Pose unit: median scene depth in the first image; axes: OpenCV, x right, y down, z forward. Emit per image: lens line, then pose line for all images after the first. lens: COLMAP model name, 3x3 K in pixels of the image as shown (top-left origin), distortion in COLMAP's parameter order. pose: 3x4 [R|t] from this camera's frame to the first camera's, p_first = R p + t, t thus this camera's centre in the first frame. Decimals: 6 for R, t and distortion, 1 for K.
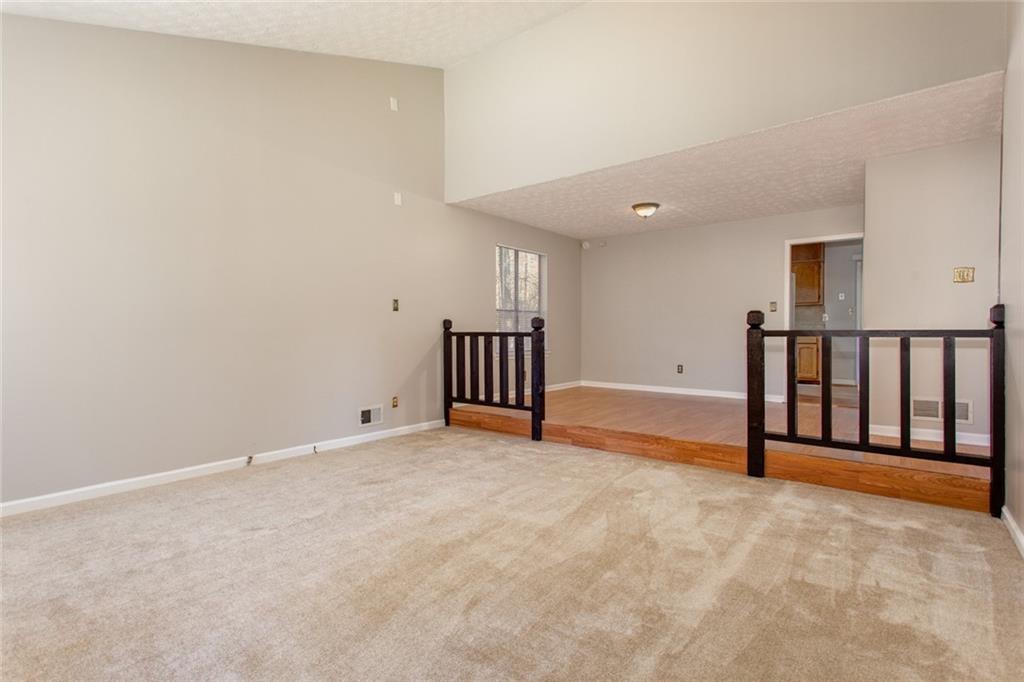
lens RADIAL K [[485.5, 0, 513.6], [0, 485.5, 331.4], [0, 0, 1]] dist [0.000501, 0.000745]
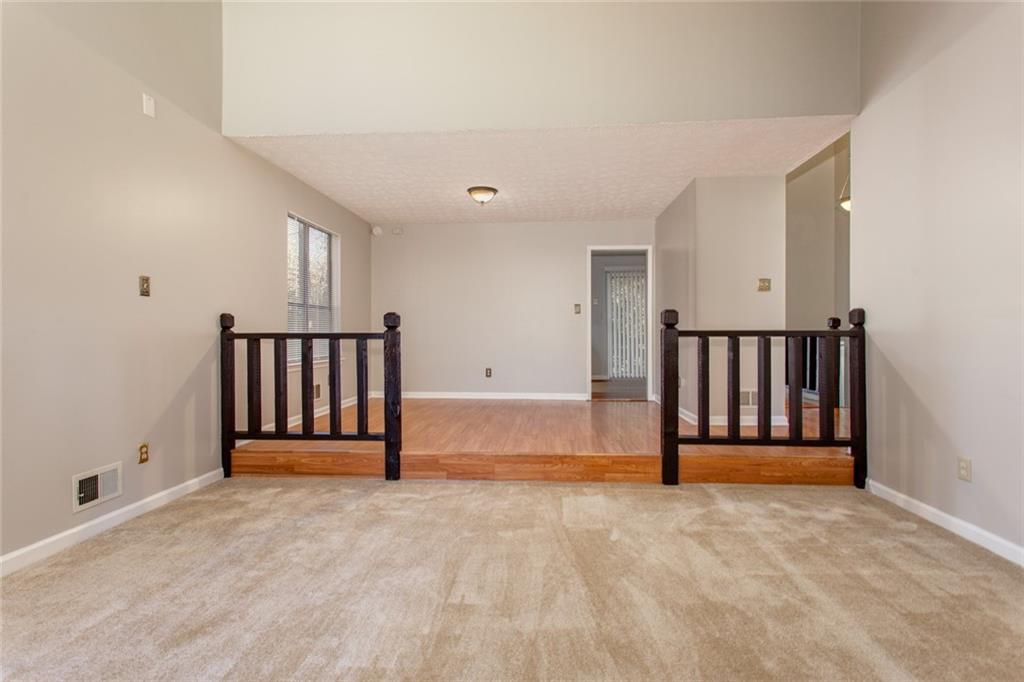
lens RADIAL K [[485.5, 0, 513.6], [0, 485.5, 331.4], [0, 0, 1]] dist [0.000501, 0.000745]
pose [[0.829470, 0.000705, 0.558551, -0.251266], [0.001222, 0.999995, -0.003077, 0.002191], [-0.558551, 0.003235, 0.829464, 0.338543]]
